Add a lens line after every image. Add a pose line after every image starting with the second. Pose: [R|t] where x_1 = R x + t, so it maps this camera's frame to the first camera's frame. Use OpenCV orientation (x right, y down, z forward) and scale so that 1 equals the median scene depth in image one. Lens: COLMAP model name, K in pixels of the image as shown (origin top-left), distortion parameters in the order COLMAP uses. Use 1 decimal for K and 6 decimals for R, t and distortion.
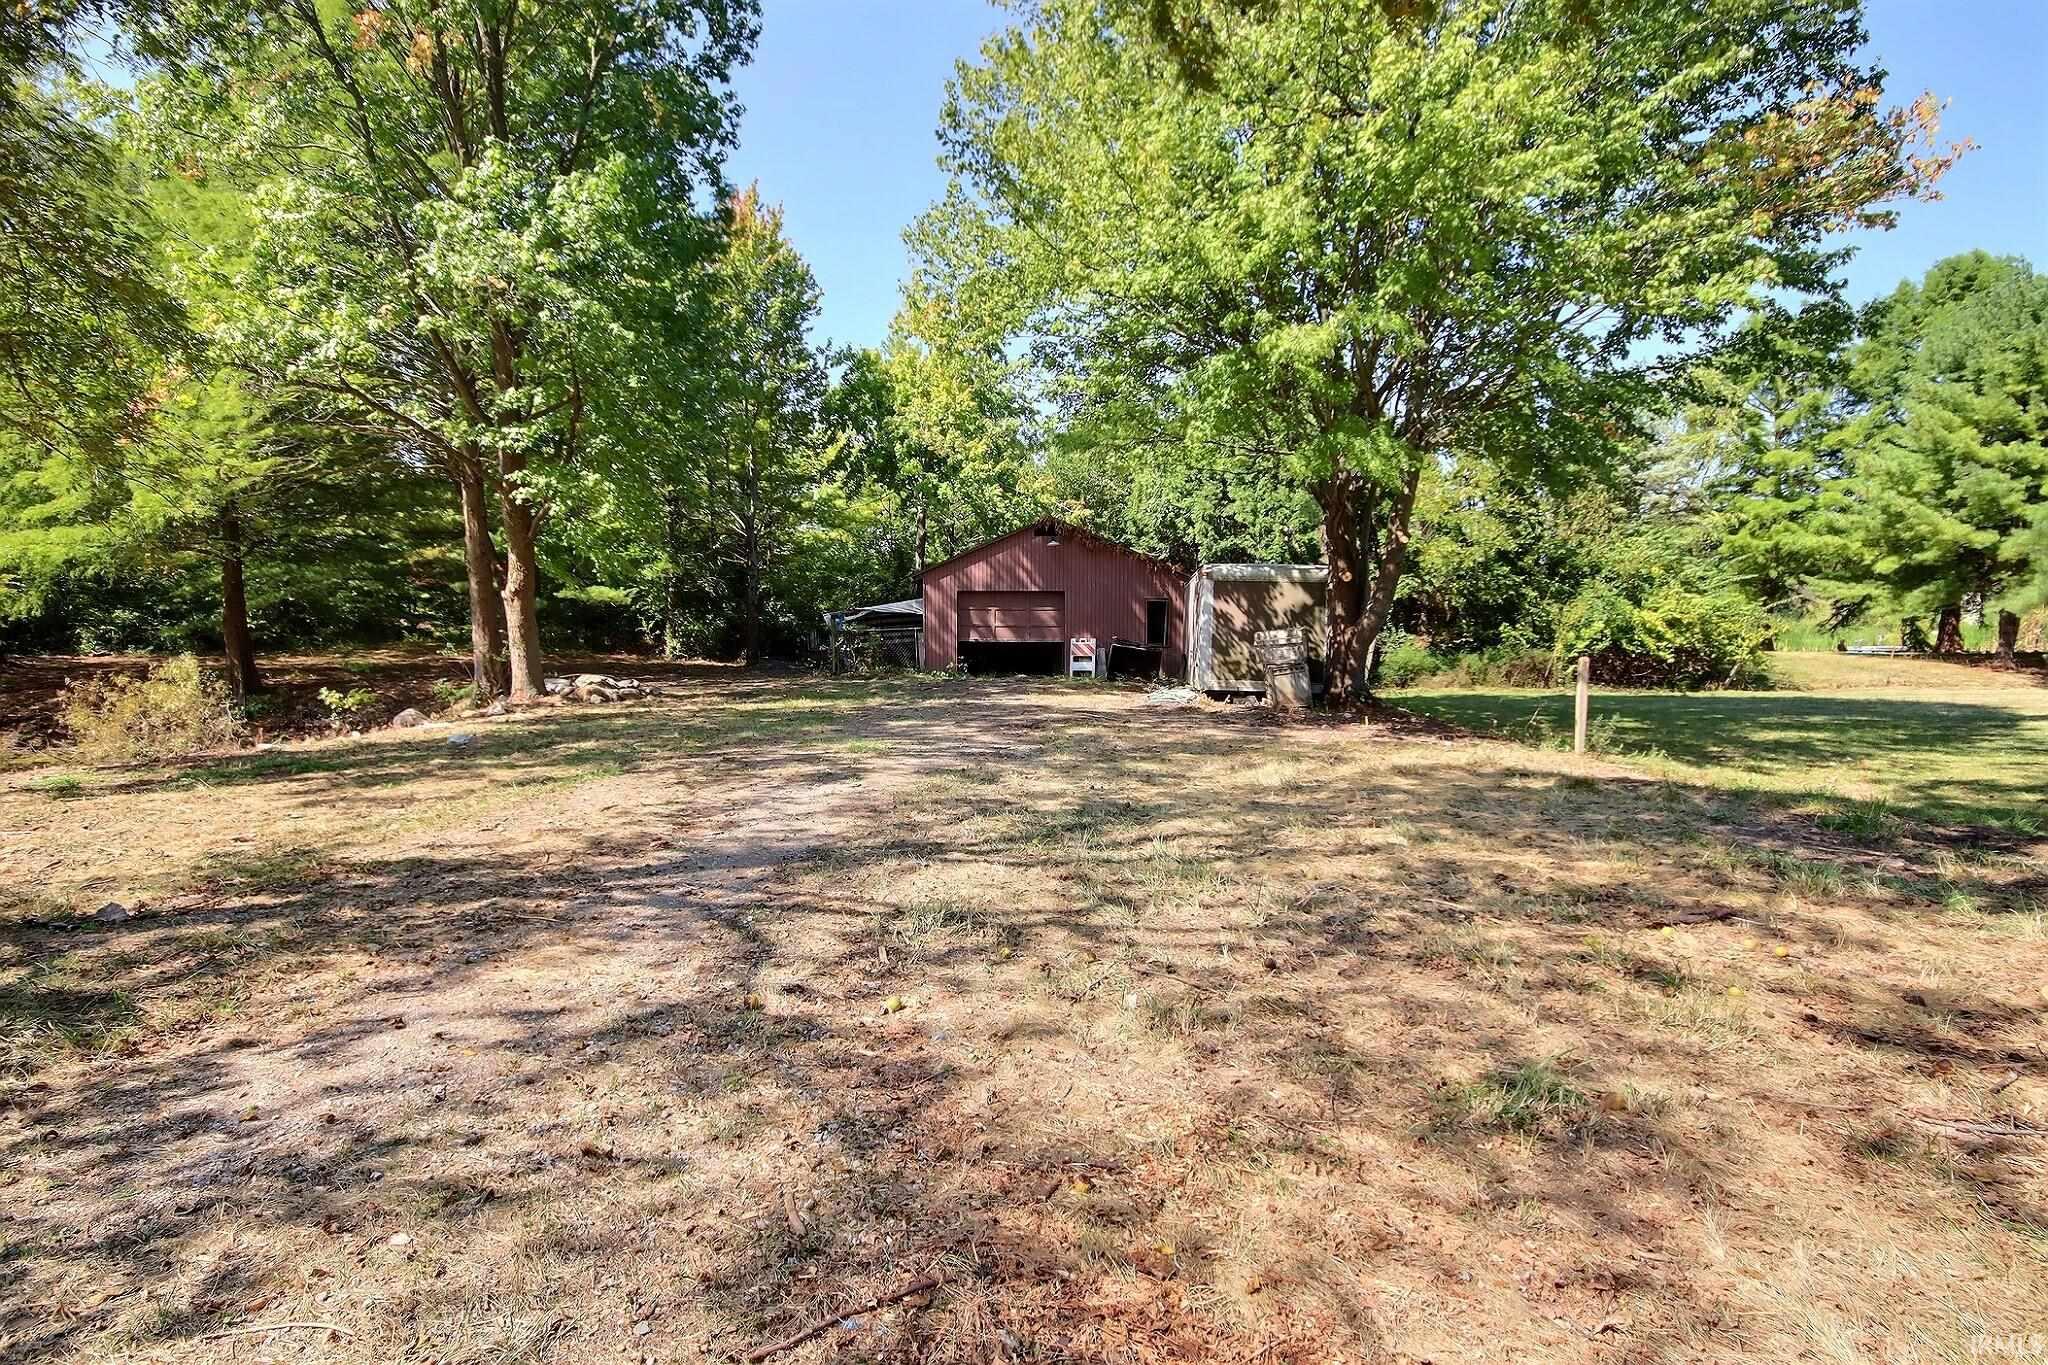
lens RADIAL K [[1062.6, 0, 1024.7], [0, 1062.6, 675.6], [0, 0, 1]] dist [-0.003503, 0.000802]
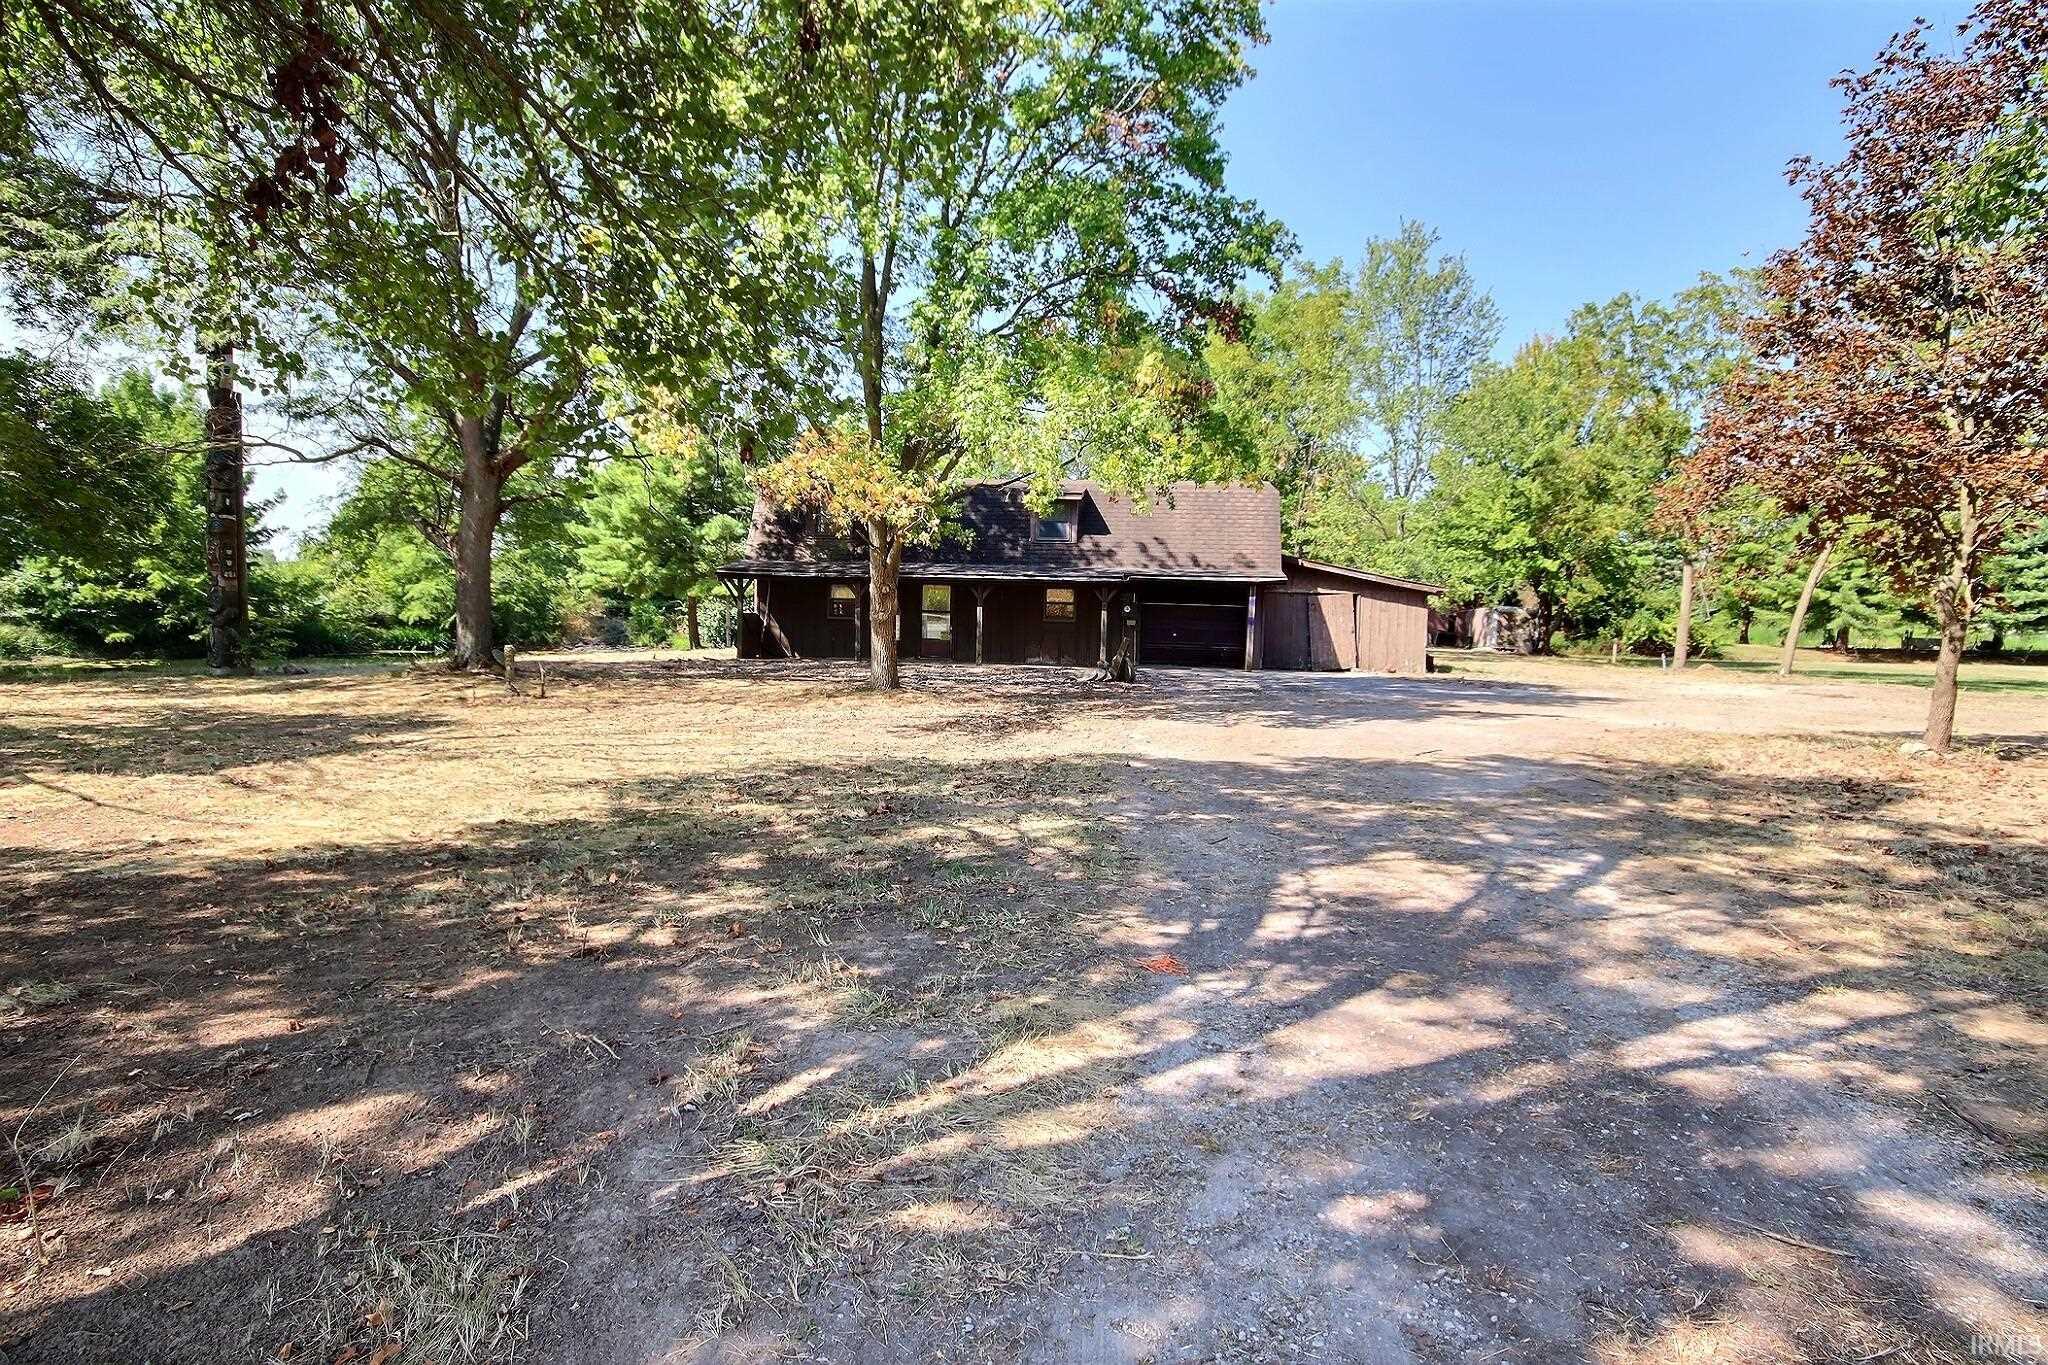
lens RADIAL K [[1062.6, 0, 1022.9], [0, 1062.6, 686.8], [0, 0, 1]] dist [-0.003503, 0.000802]
pose [[0.996453, 0.031752, -0.077930, -0.607777], [-0.030165, 0.999314, 0.021462, 0.067795], [0.078558, -0.019035, 0.996728, -1.385685]]
